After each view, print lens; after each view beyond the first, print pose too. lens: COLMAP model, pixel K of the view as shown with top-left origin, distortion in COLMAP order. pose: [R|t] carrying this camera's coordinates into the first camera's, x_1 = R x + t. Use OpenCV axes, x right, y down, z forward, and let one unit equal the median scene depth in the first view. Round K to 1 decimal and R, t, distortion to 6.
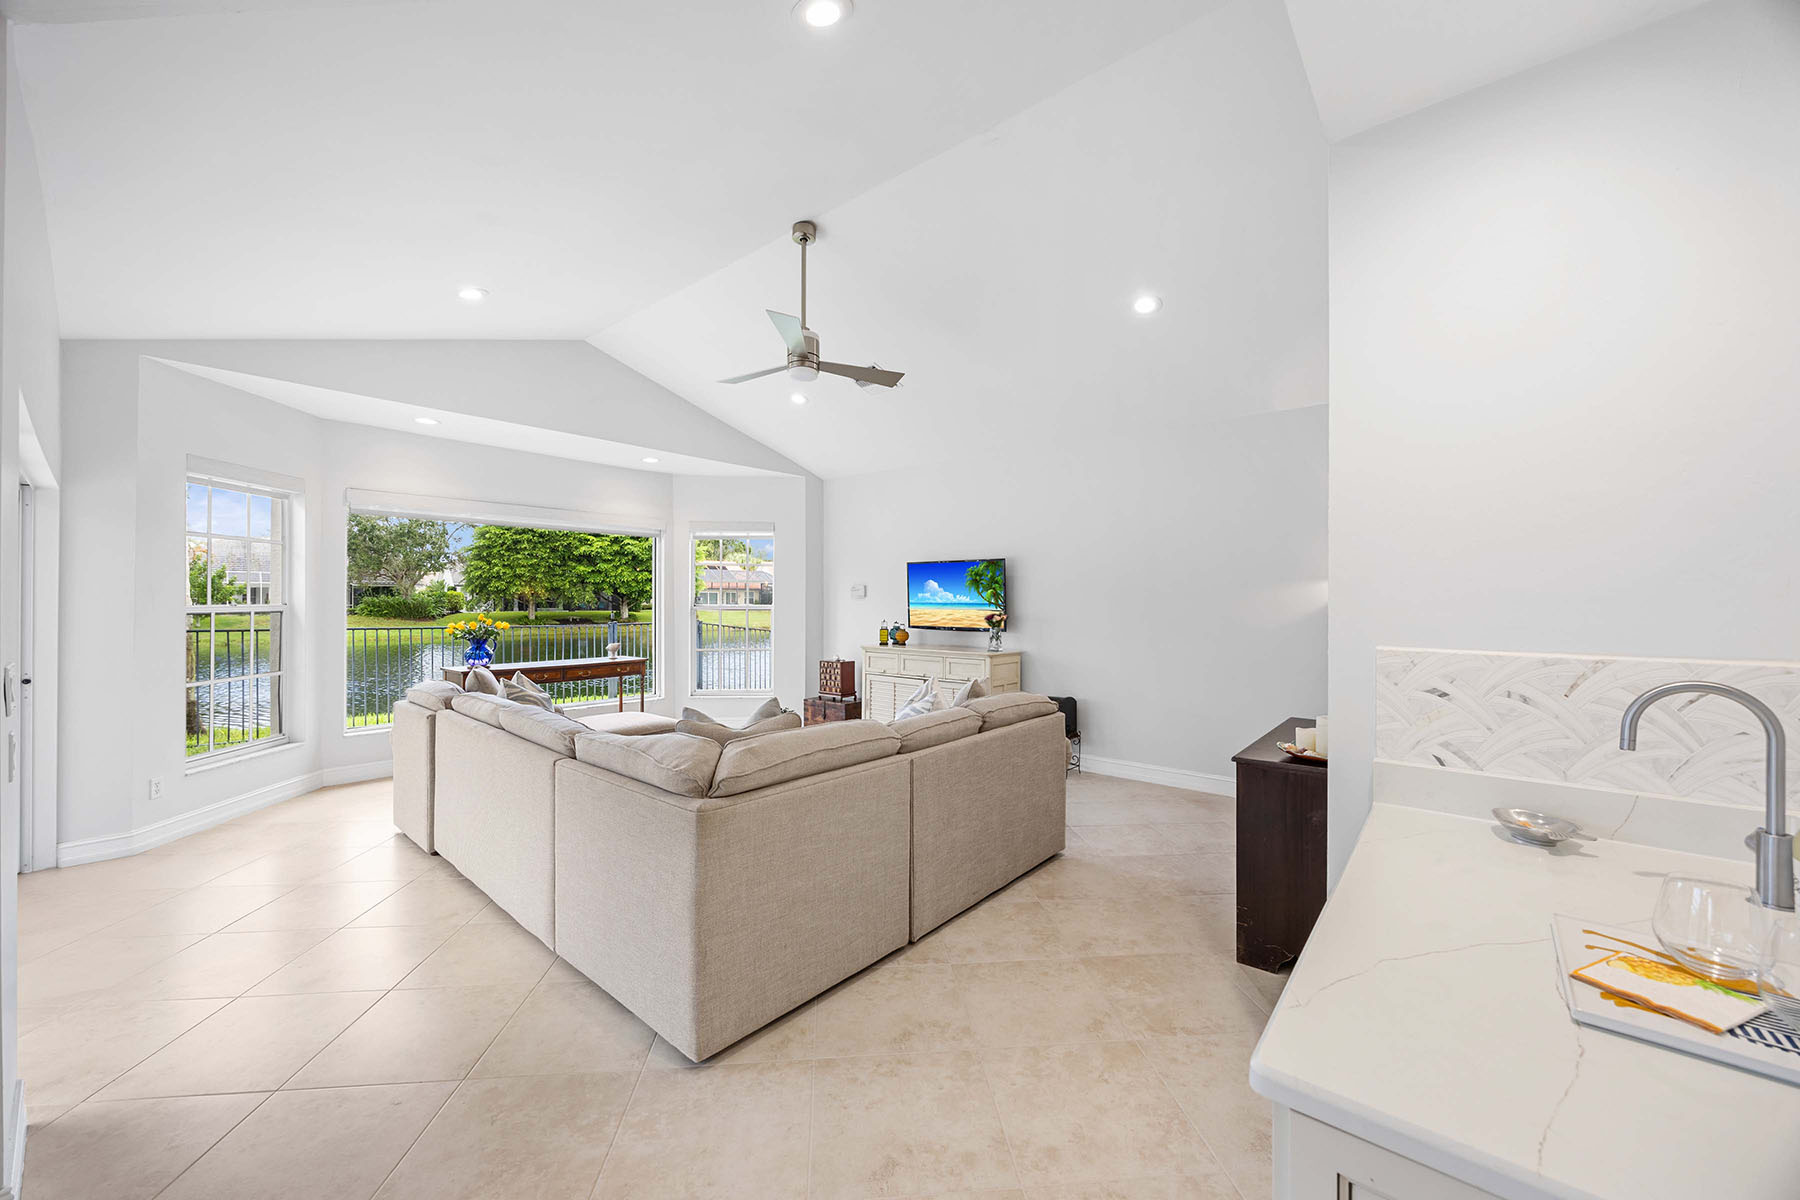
lens RADIAL K [[679.1, 0, 898.1], [0, 679.1, 607.4], [0, 0, 1]] dist [0.000344, -0.000037]
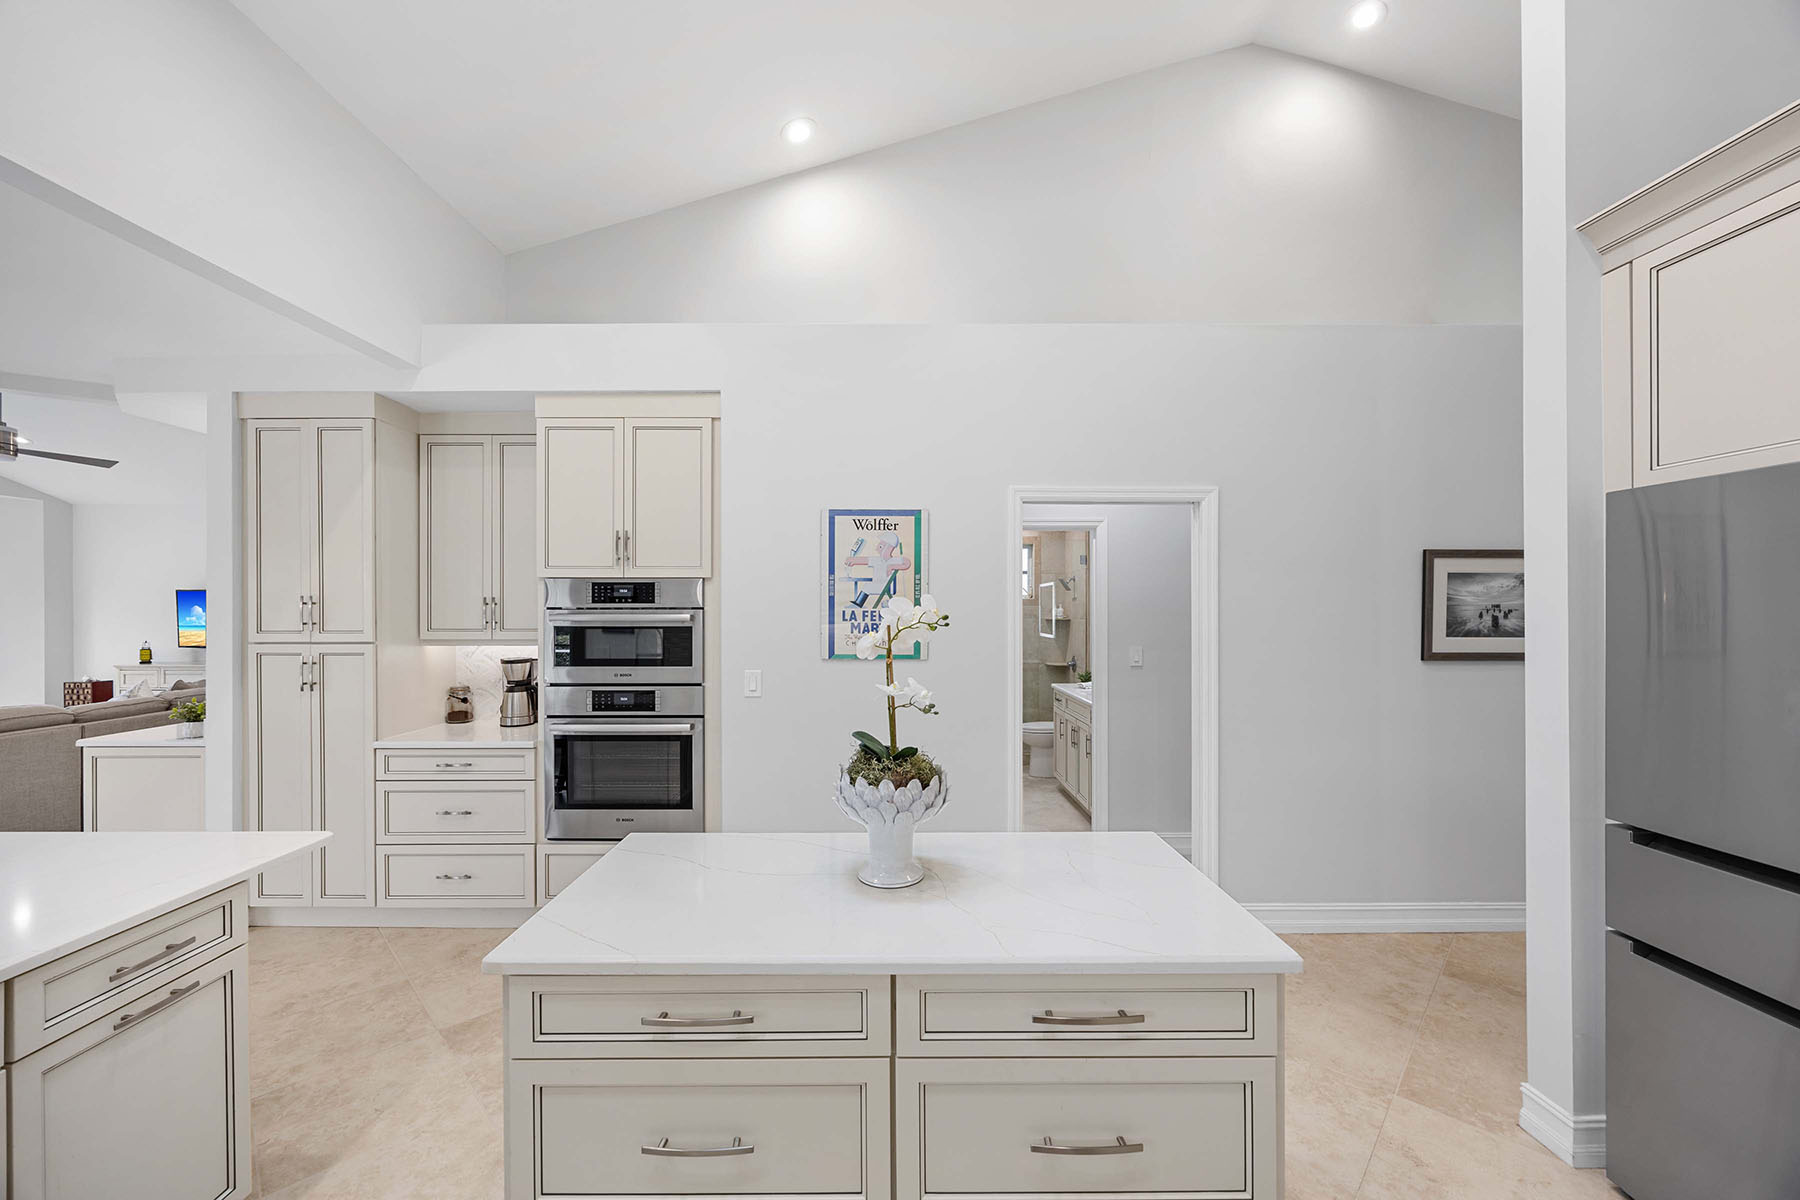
lens RADIAL K [[691.1, 0, 893.4], [0, 691.1, 615.8], [0, 0, 1]] dist [-0.000810, 0.000079]
pose [[0.764928, -0.010152, 0.644036, 0.024617], [0.010188, 0.999941, 0.003662, -0.001817], [-0.644036, 0.003760, 0.764986, -0.086460]]
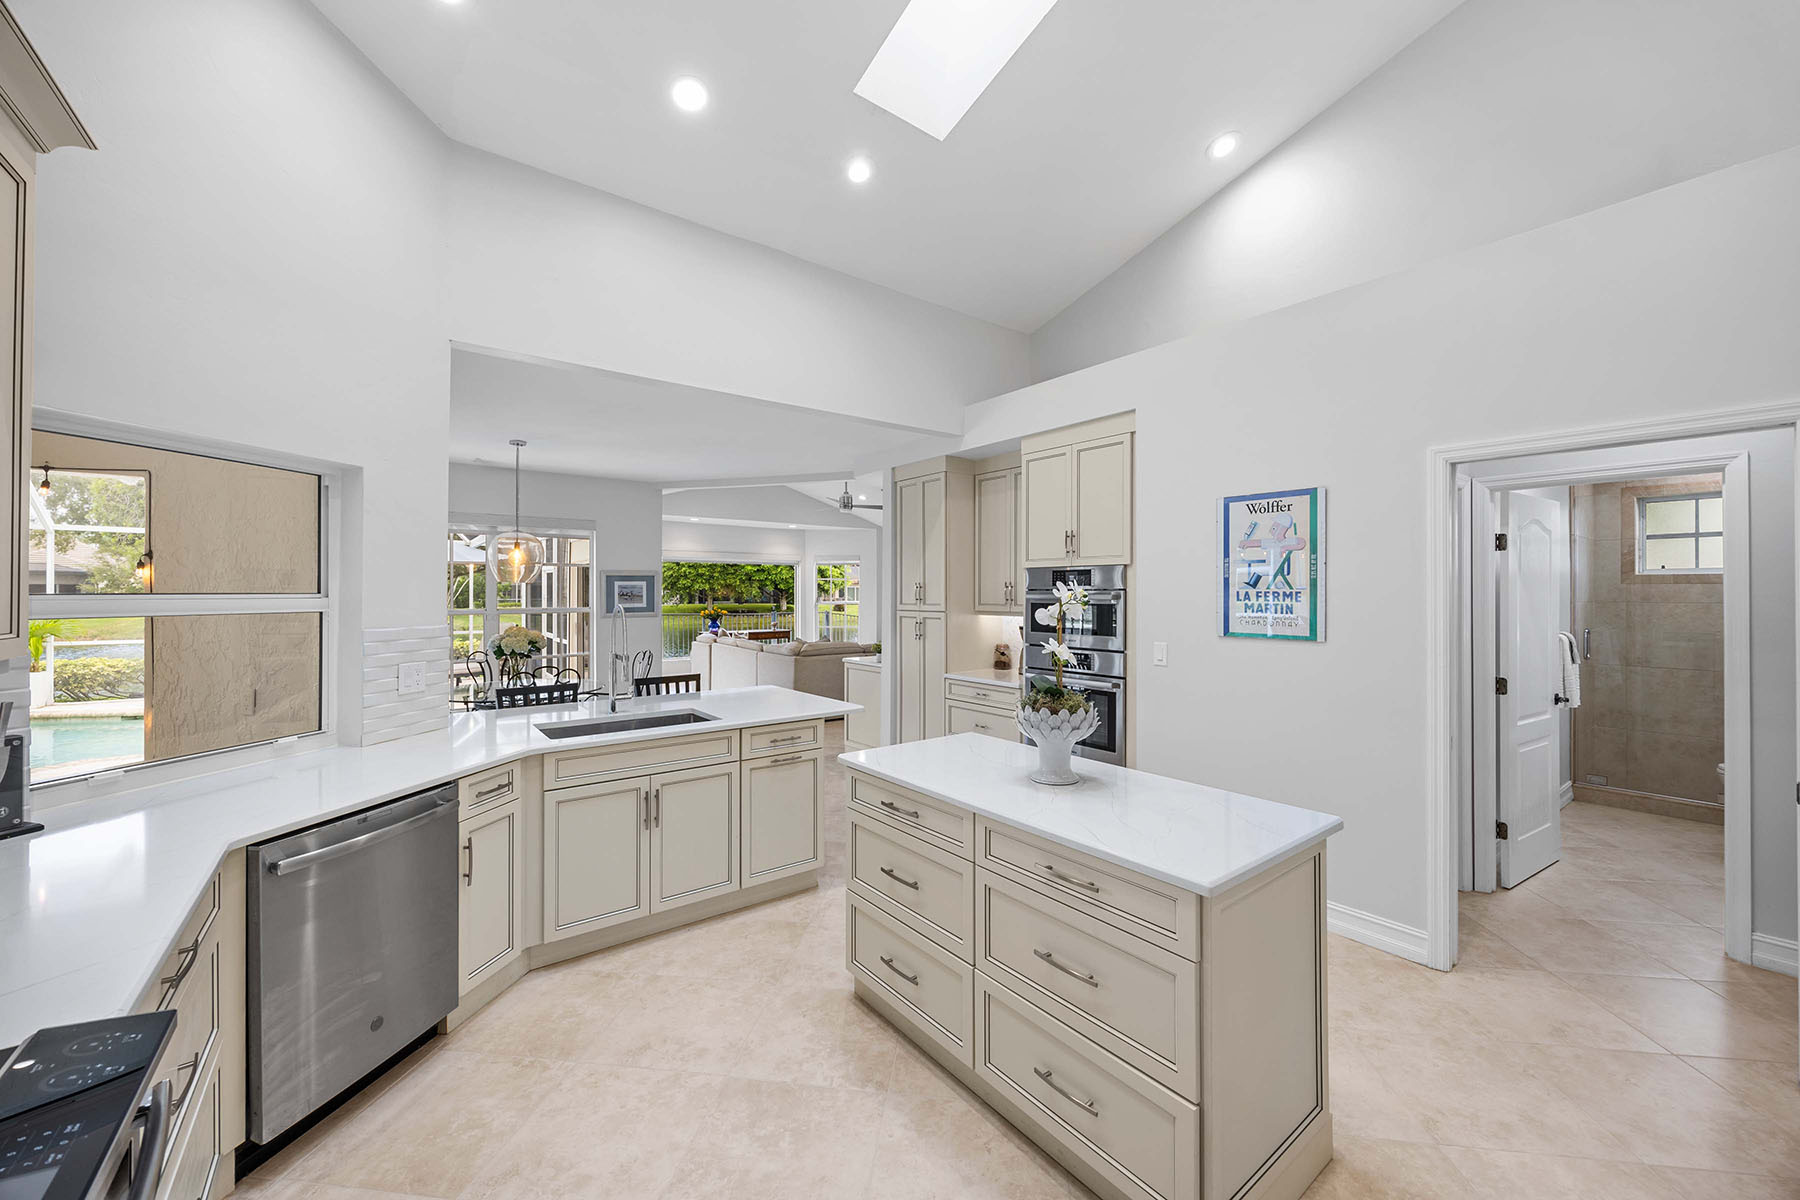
lens RADIAL K [[683.4, 0, 902.8], [0, 683.4, 597.5], [0, 0, 1]] dist [-0.003083, -0.000436]
pose [[0.977729, -0.002352, -0.209856, 0.045455], [0.001643, 0.999992, -0.003553, -0.001284], [0.209863, 0.003129, 0.977726, -0.108221]]
